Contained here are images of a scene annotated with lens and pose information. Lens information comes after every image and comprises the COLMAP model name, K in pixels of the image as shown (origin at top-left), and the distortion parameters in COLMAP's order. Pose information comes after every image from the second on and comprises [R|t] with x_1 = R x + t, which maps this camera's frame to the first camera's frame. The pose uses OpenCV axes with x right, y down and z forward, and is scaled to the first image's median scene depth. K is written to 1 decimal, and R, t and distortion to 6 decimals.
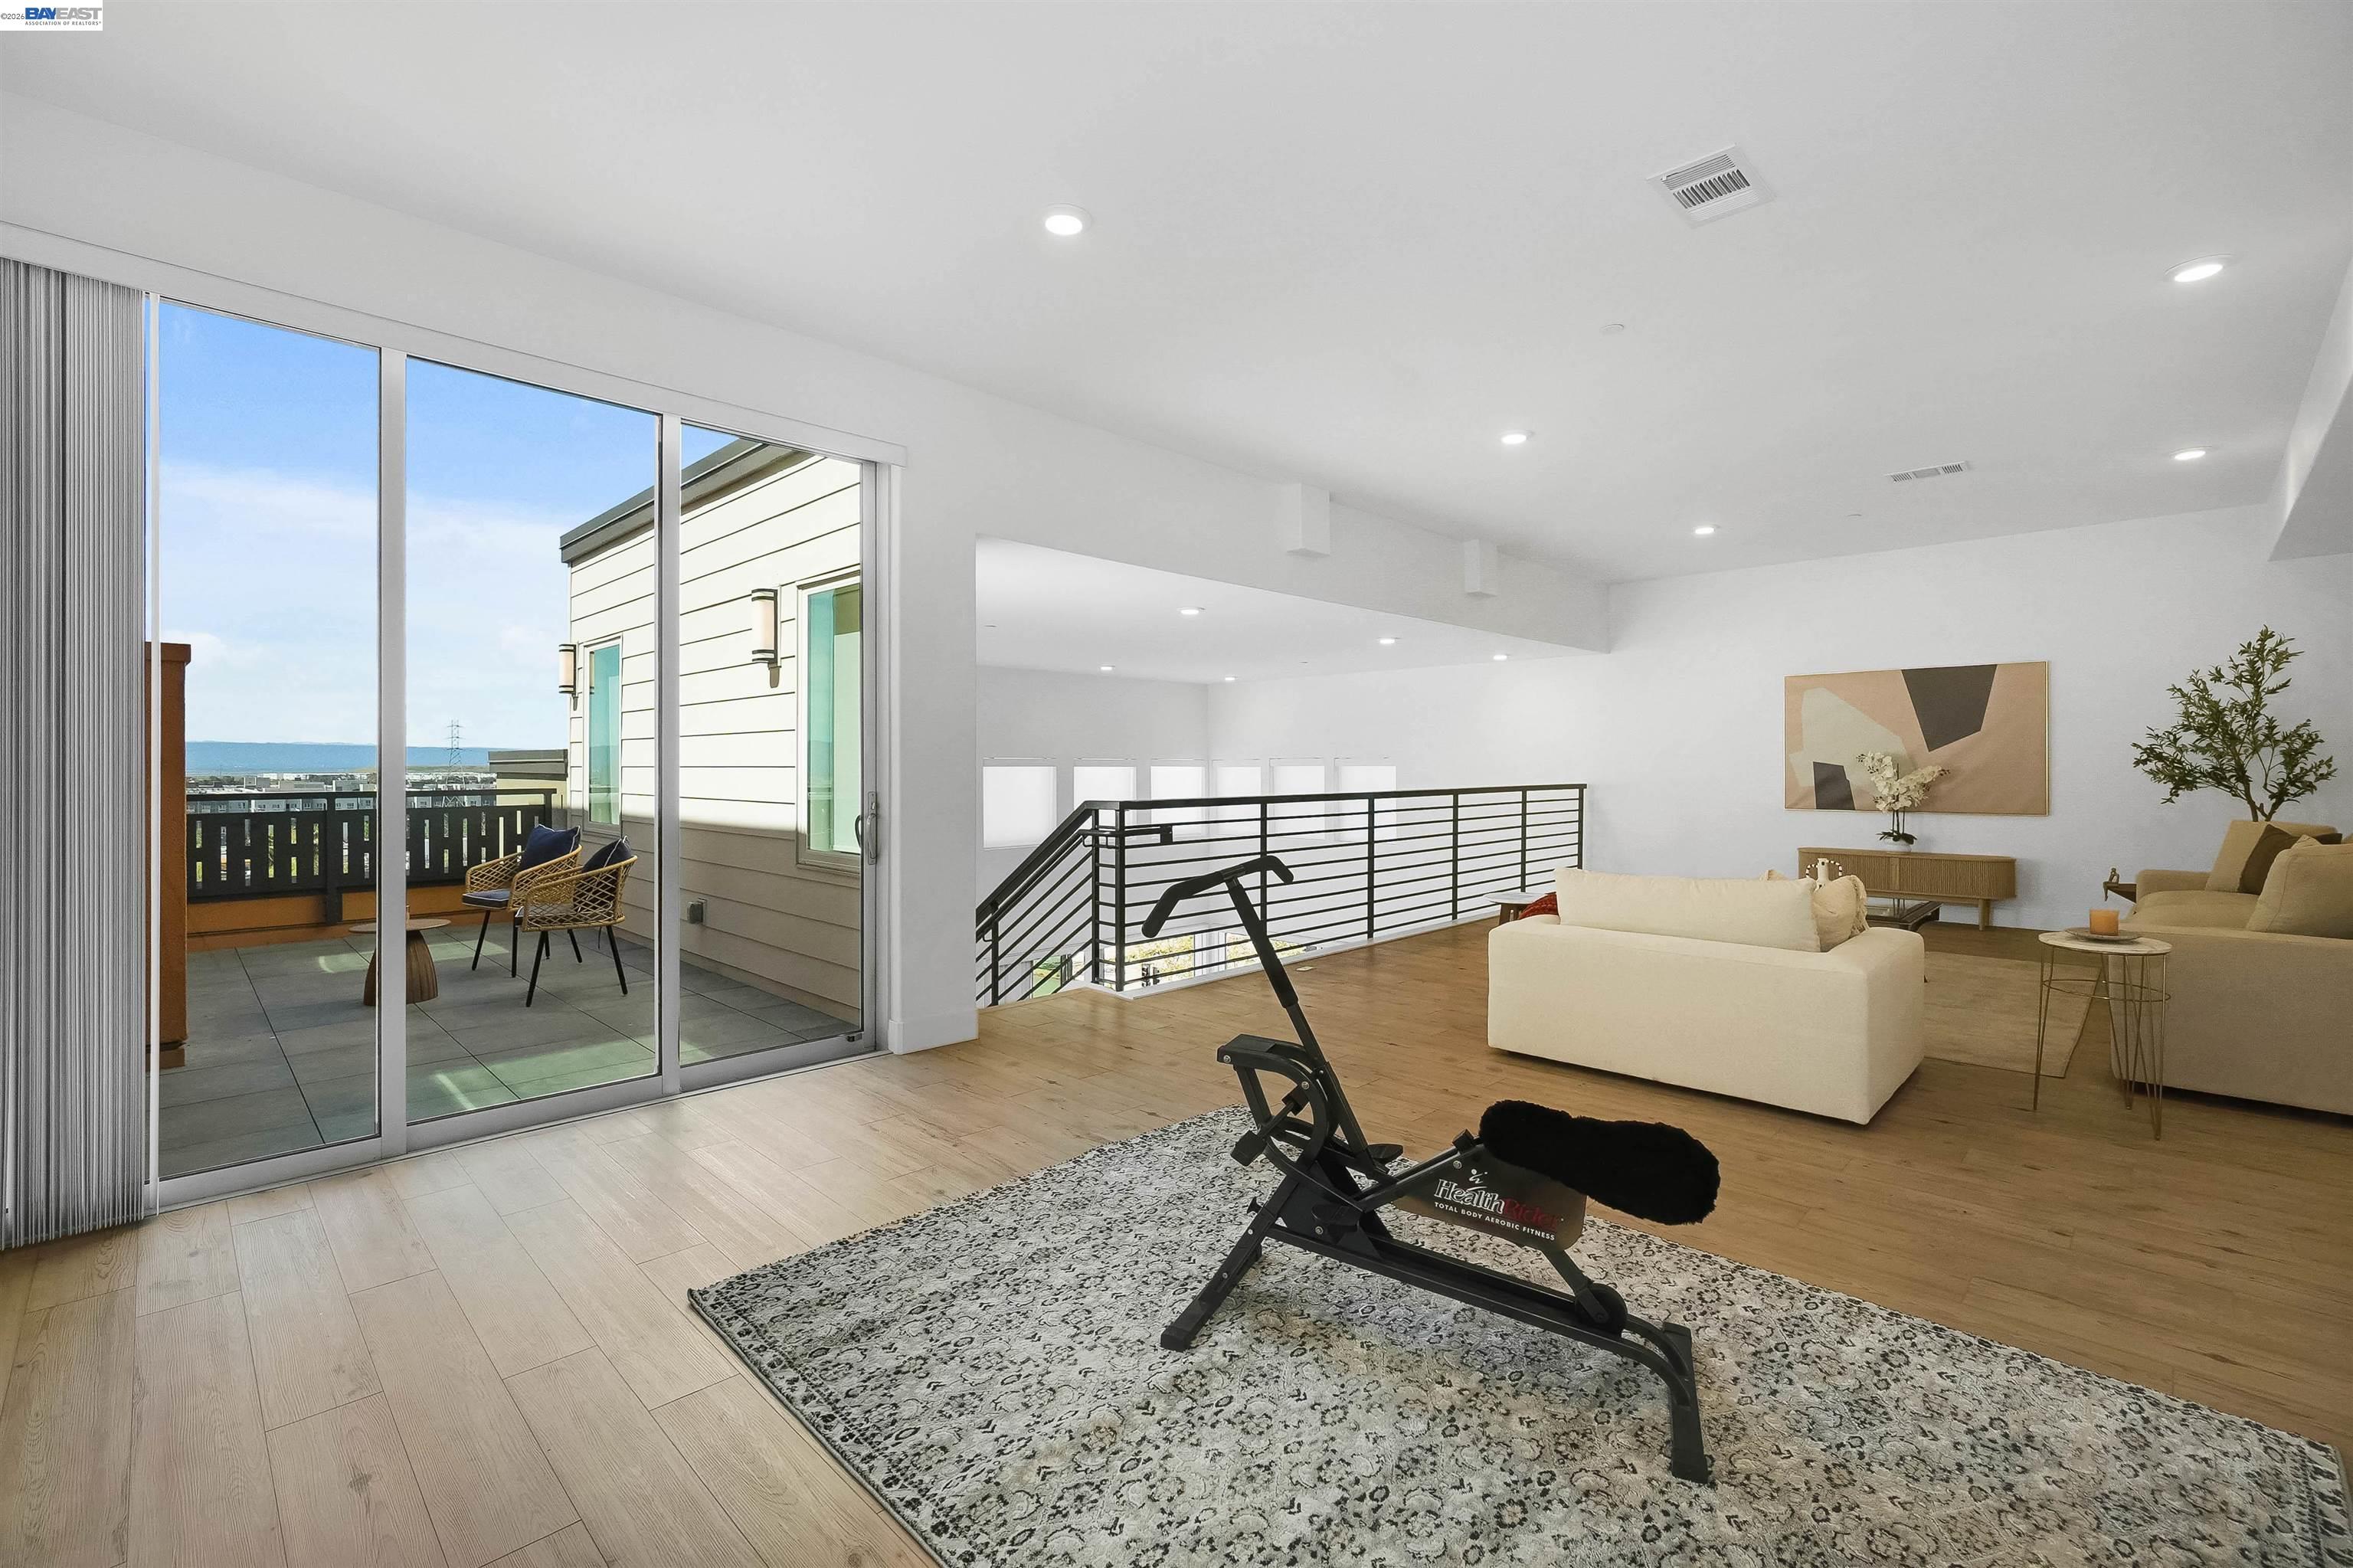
lens RADIAL K [[1024.7, 0, 1176.7], [0, 1024.7, 769.2], [0, 0, 1]] dist [-0.004367, -0.000437]
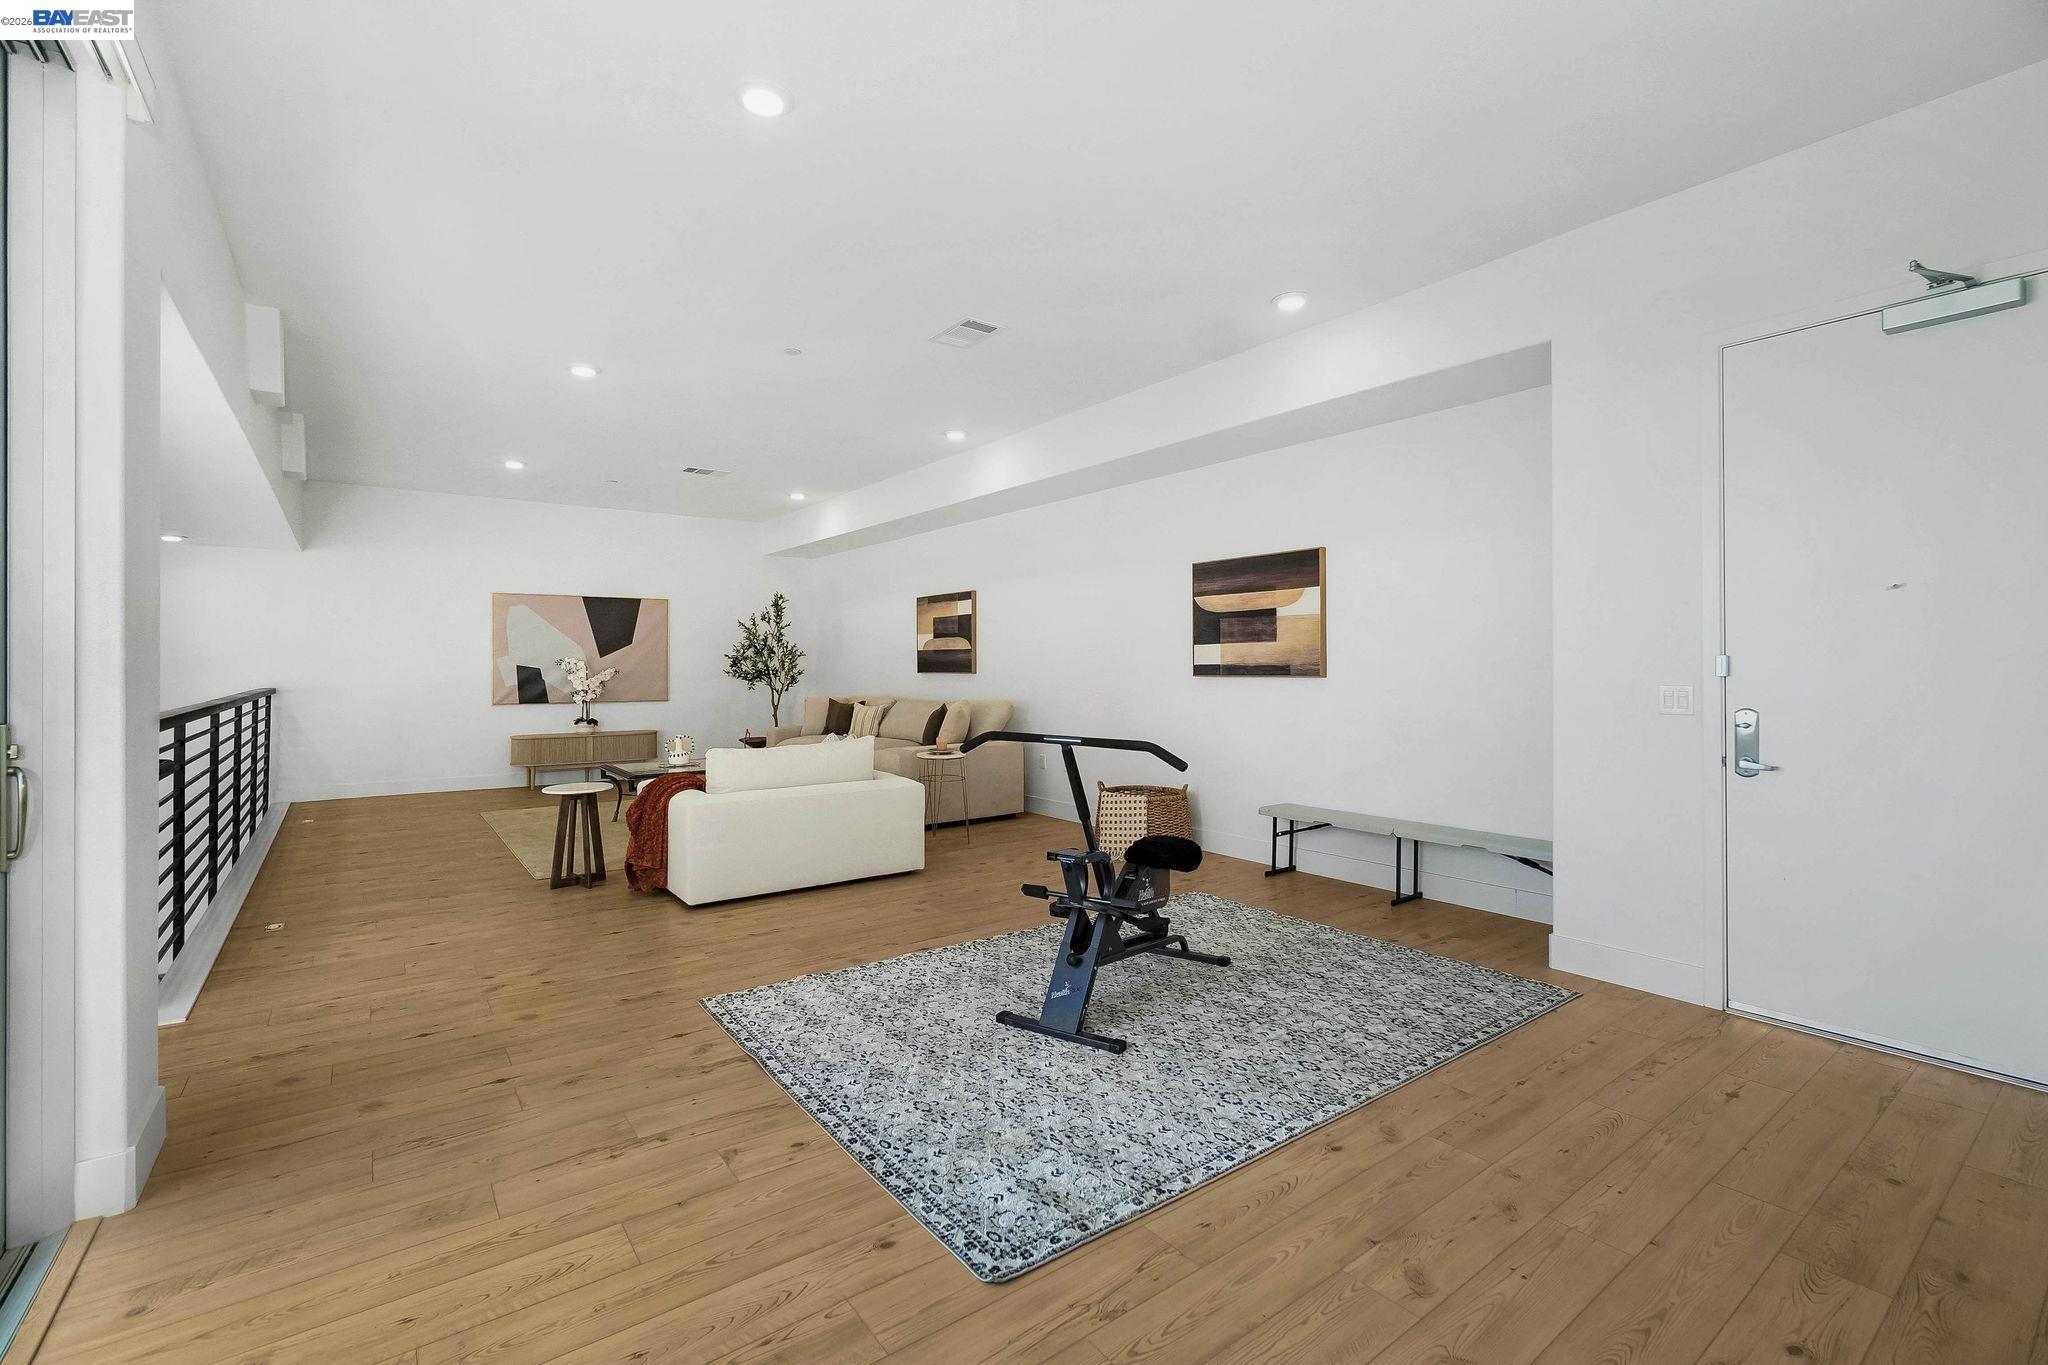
lens RADIAL K [[900.3, 0, 1024.8], [0, 900.3, 672.4], [0, 0, 1]] dist [-0.003269, 0.000140]
pose [[0.138510, -0.002737, 0.990357, -0.402553], [0.003570, 0.999991, 0.002265, 0.001098], [-0.990355, 0.003222, 0.138518, 0.288059]]
